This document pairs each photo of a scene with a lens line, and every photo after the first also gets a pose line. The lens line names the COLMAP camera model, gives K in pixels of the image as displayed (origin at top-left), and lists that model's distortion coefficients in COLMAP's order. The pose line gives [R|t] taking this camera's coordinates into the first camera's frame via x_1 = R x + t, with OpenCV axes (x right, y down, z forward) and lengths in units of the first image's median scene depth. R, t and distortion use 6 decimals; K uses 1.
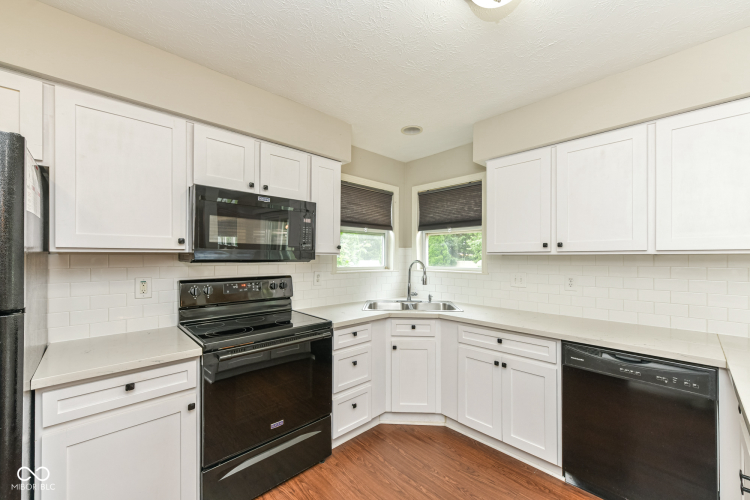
lens RADIAL K [[299.2, 0, 377.1], [0, 299.2, 255.9], [0, 0, 1]] dist [0.000663, -0.000599]
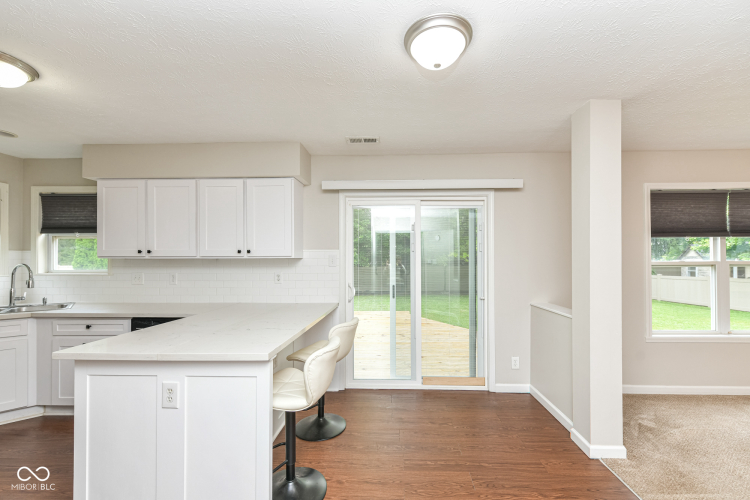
lens RADIAL K [[299.2, 0, 386.4], [0, 299.2, 262.9], [0, 0, 1]] dist [0.000663, -0.000599]
pose [[0.709327, -0.003768, 0.704869, 0.298800], [-0.001704, 0.999974, 0.007060, 0.003301], [-0.704877, -0.006209, 0.709302, -0.561556]]
